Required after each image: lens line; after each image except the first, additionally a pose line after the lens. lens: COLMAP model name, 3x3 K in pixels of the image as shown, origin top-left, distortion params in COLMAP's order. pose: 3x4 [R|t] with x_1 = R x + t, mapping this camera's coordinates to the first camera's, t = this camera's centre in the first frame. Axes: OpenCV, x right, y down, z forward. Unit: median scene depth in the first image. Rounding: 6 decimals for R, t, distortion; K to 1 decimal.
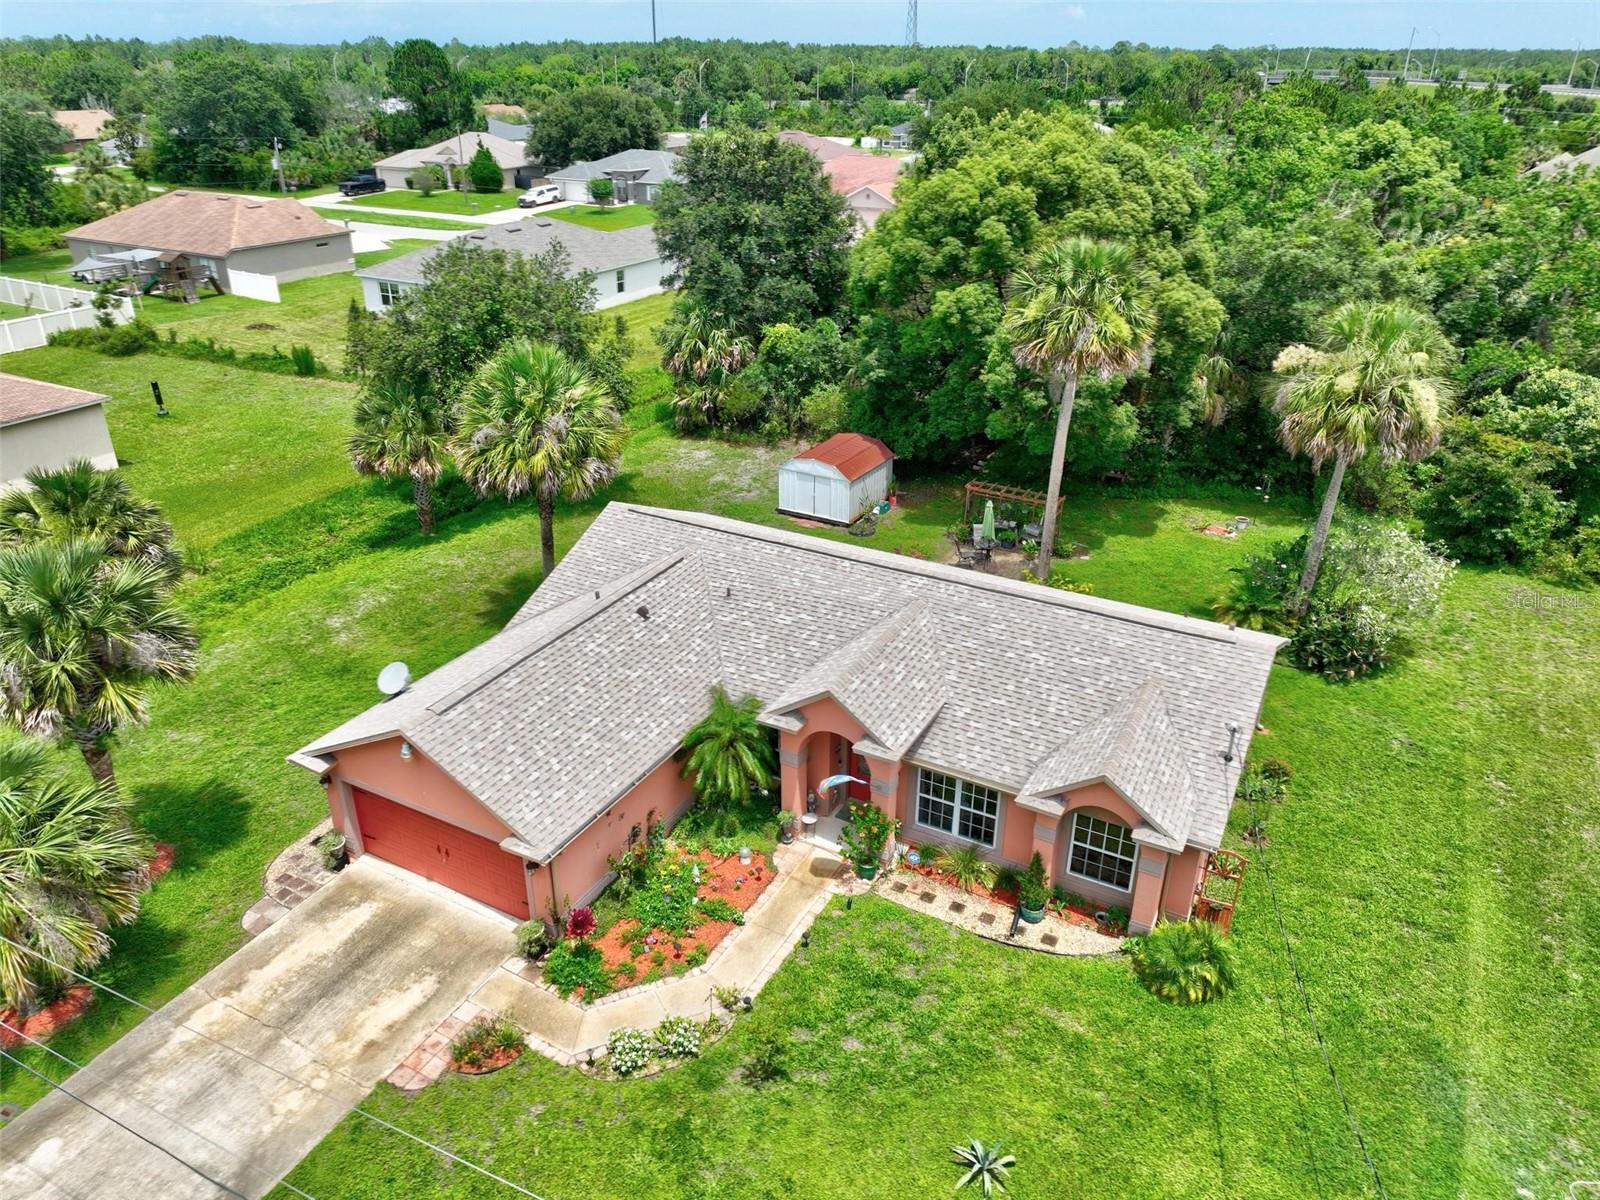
lens RADIAL K [[1124.4, 0, 804.7], [0, 1124.4, 597.0], [0, 0, 1]] dist [-0.004847, 0.020808]
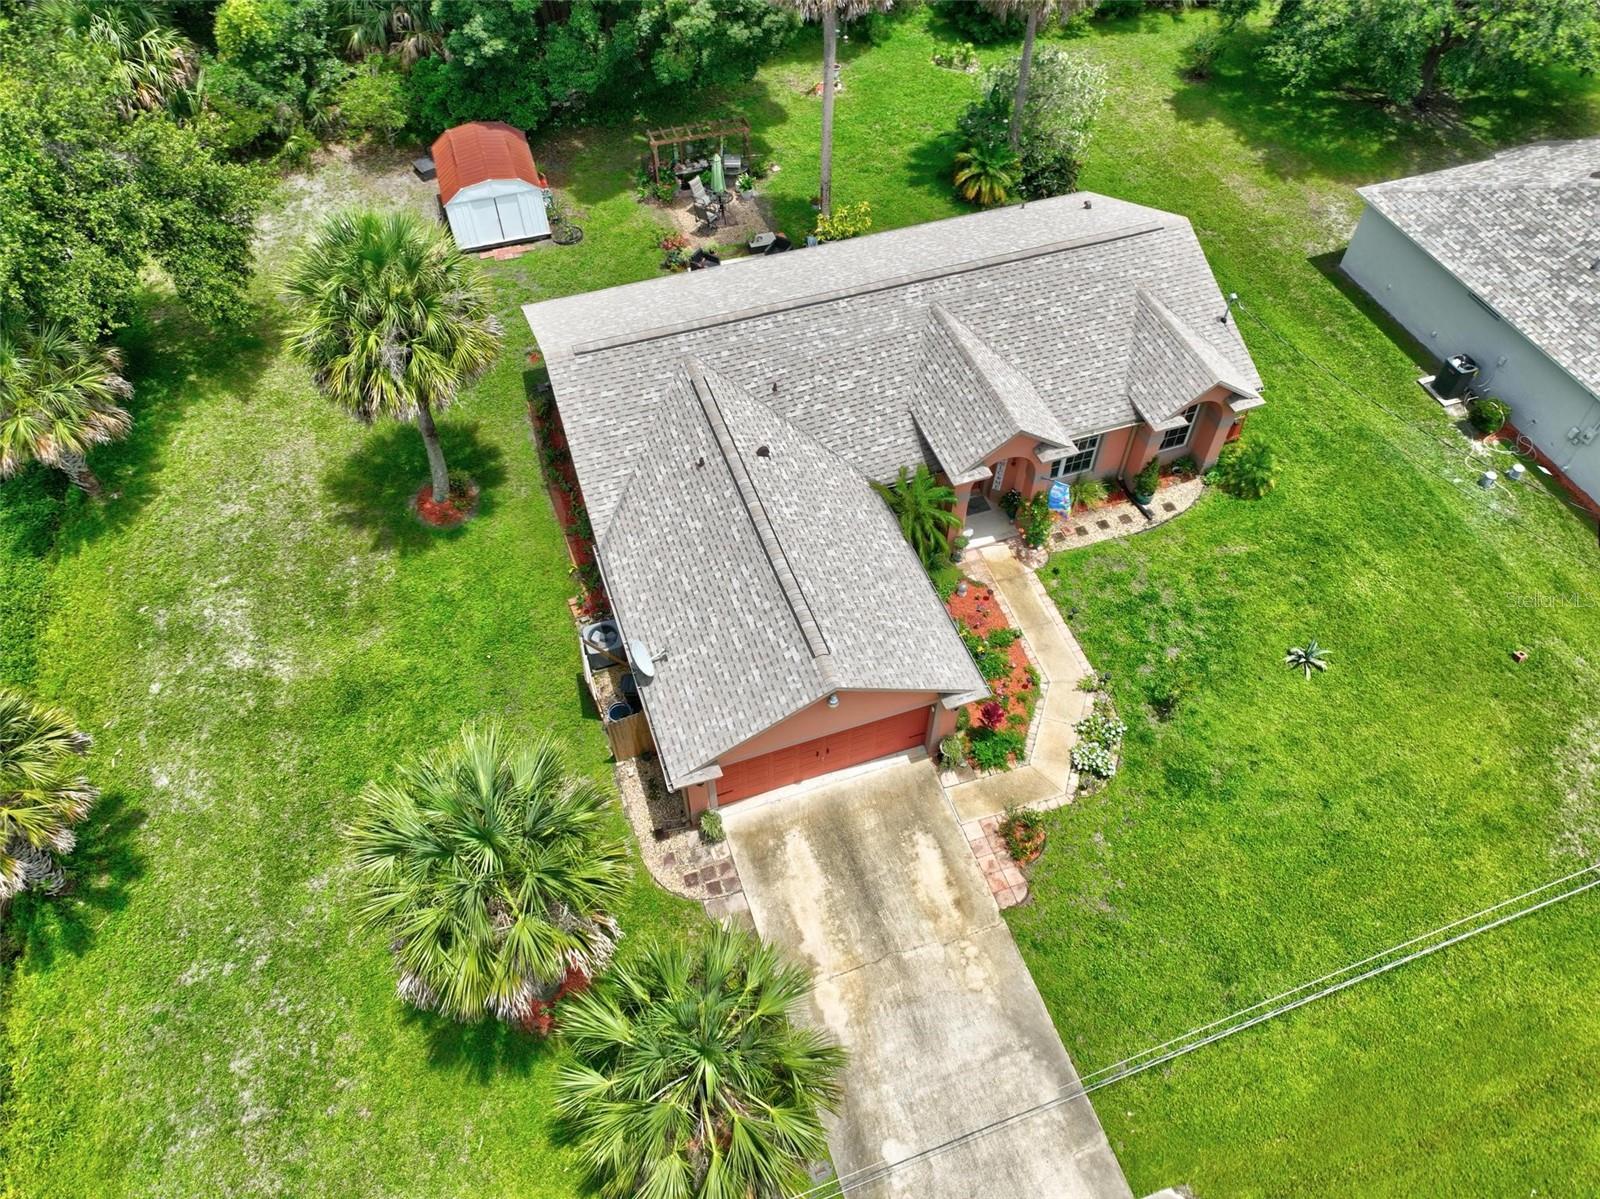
lens RADIAL K [[1124.4, 0, 798.9], [0, 1124.4, 596.1], [0, 0, 1]] dist [-0.004847, 0.020808]
pose [[0.675934, -0.580799, 0.453635, -0.696221], [0.323403, 0.786880, 0.525576, -0.425213], [-0.662211, -0.208548, 0.719712, 0.283740]]
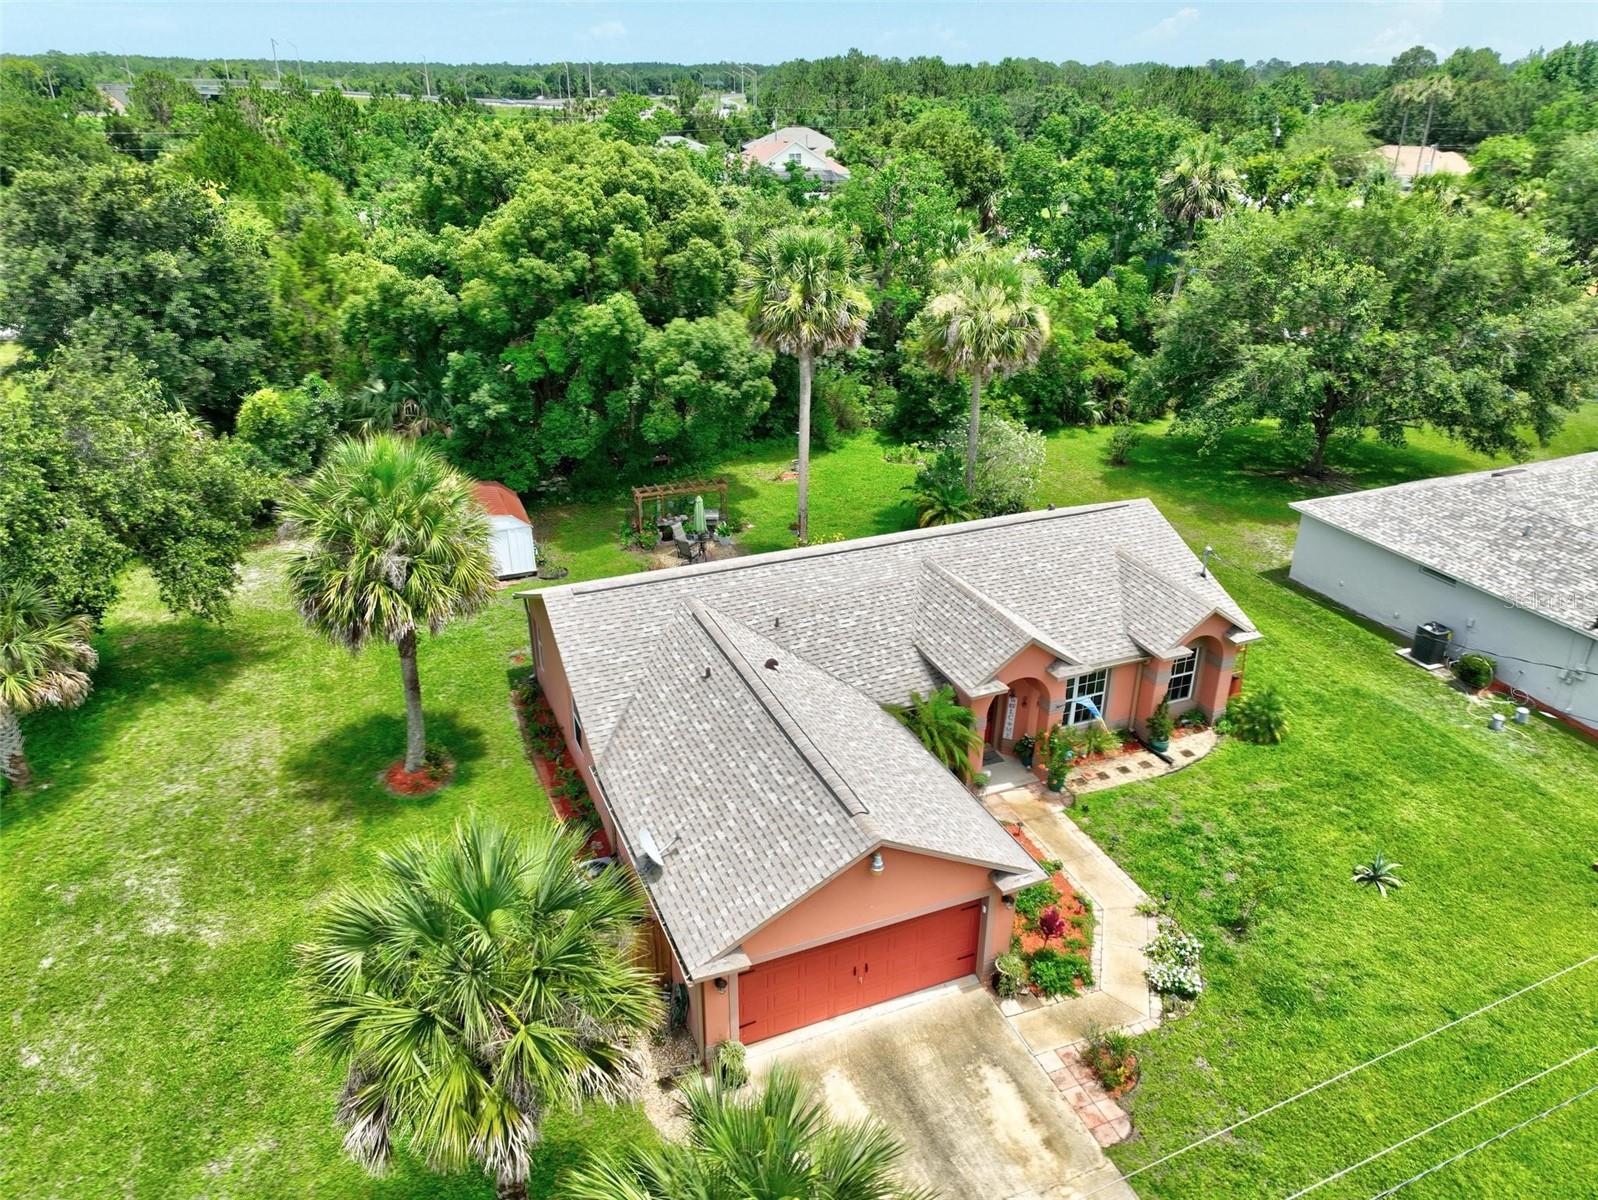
lens RADIAL K [[1123.0, 0, 797.6], [0, 1123.0, 598.7], [0, 0, 1]] dist [-0.004847, 0.020808]
pose [[0.626573, -0.334631, 0.703867, -0.838715], [0.338126, 0.930426, 0.141346, -0.176792], [-0.702194, 0.149432, 0.696127, 0.365779]]
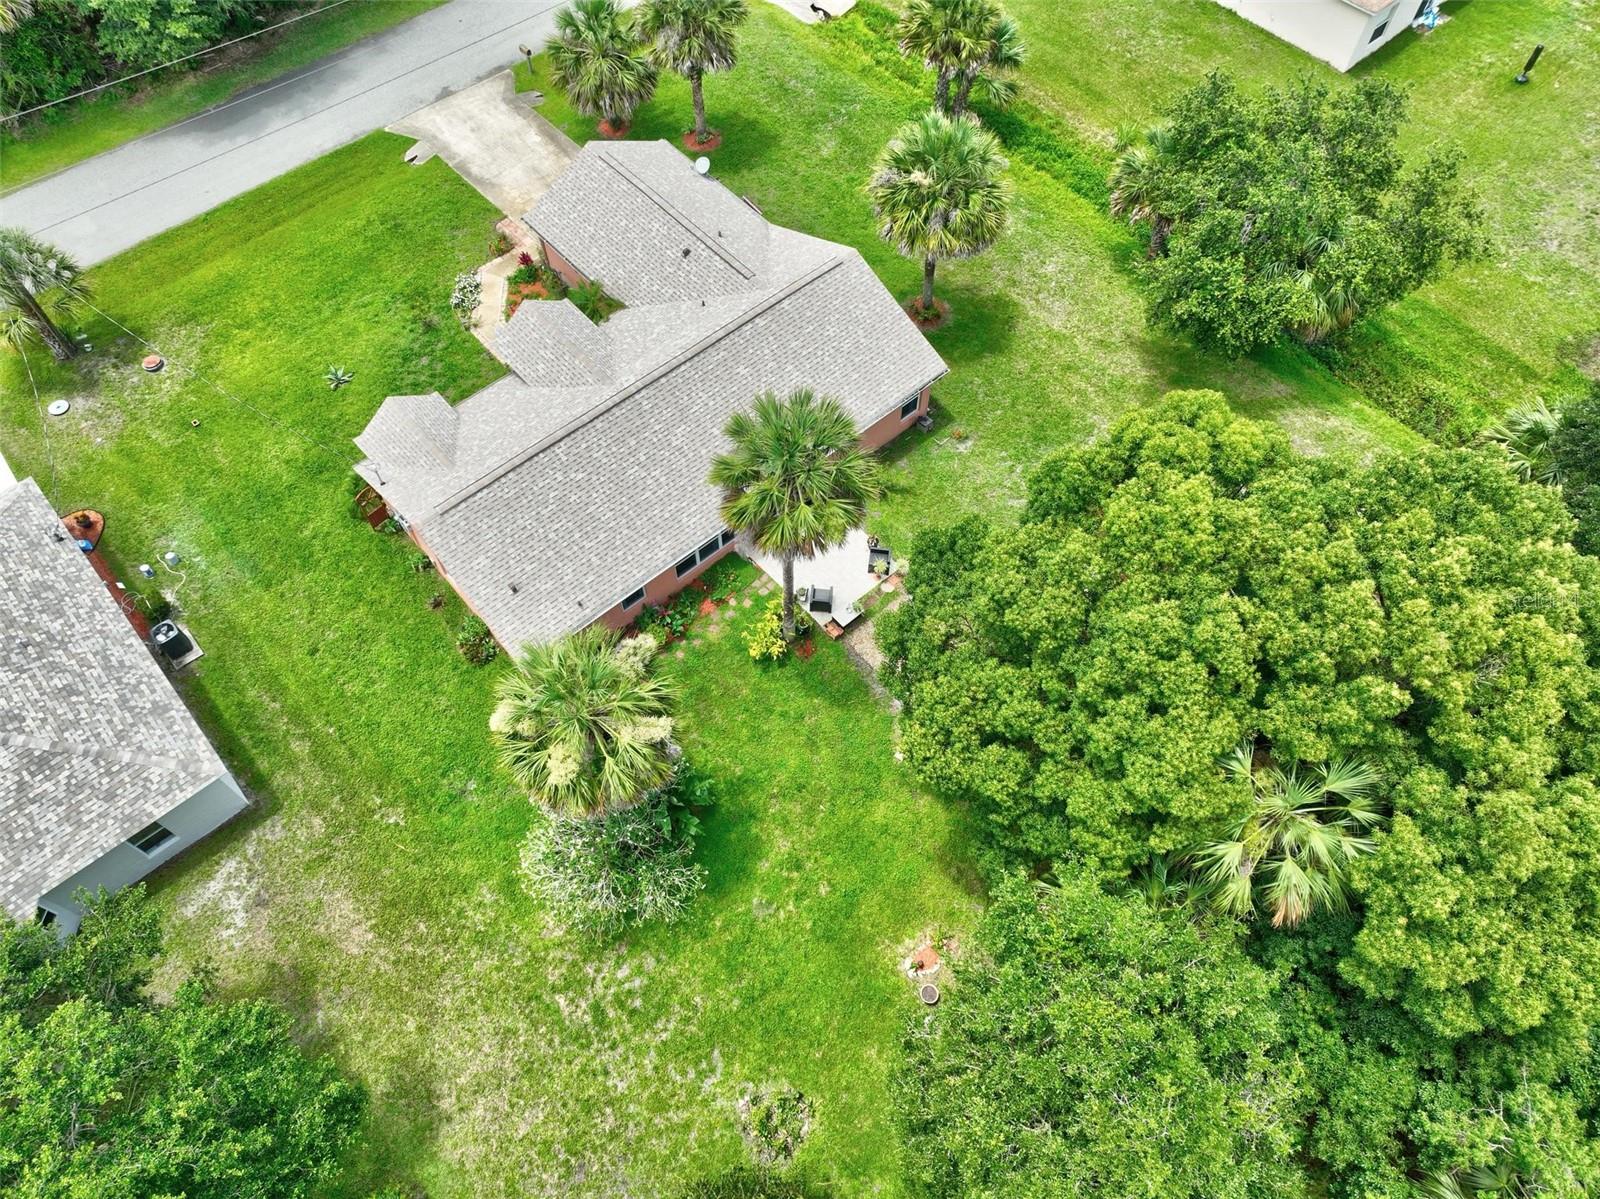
lens RADIAL K [[1124.4, 0, 802.5], [0, 1124.4, 614.6], [0, 0, 1]] dist [-0.004847, 0.020808]
pose [[-0.348907, 0.805345, -0.479253, 0.989455], [-0.409792, 0.328800, 0.850859, -1.270013], [0.842813, 0.493265, 0.215303, 1.149125]]
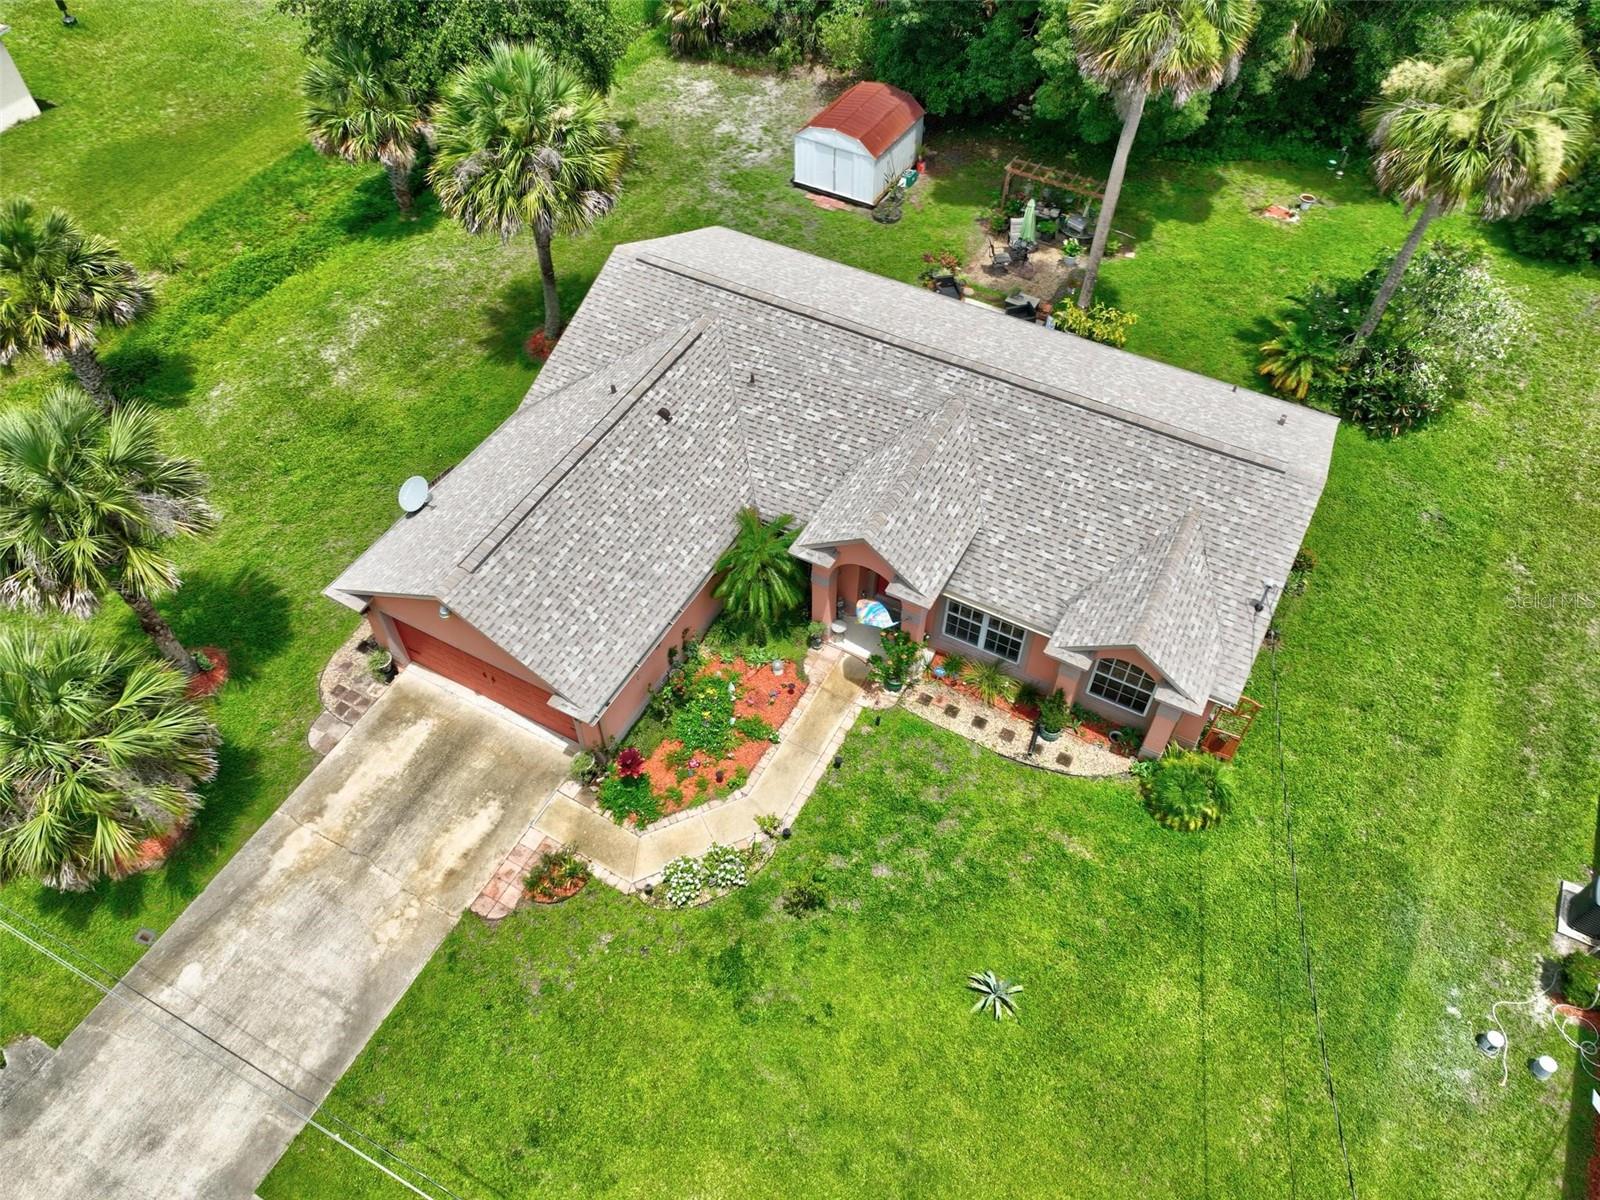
lens RADIAL K [[1124.4, 0, 803.4], [0, 1124.4, 598.4], [0, 0, 1]] dist [-0.004847, 0.020808]
pose [[0.999999, -0.001109, 0.000631, -0.030010], [0.000753, 0.912299, 0.409524, -0.255668], [-0.001030, -0.409523, 0.912299, 0.077619]]
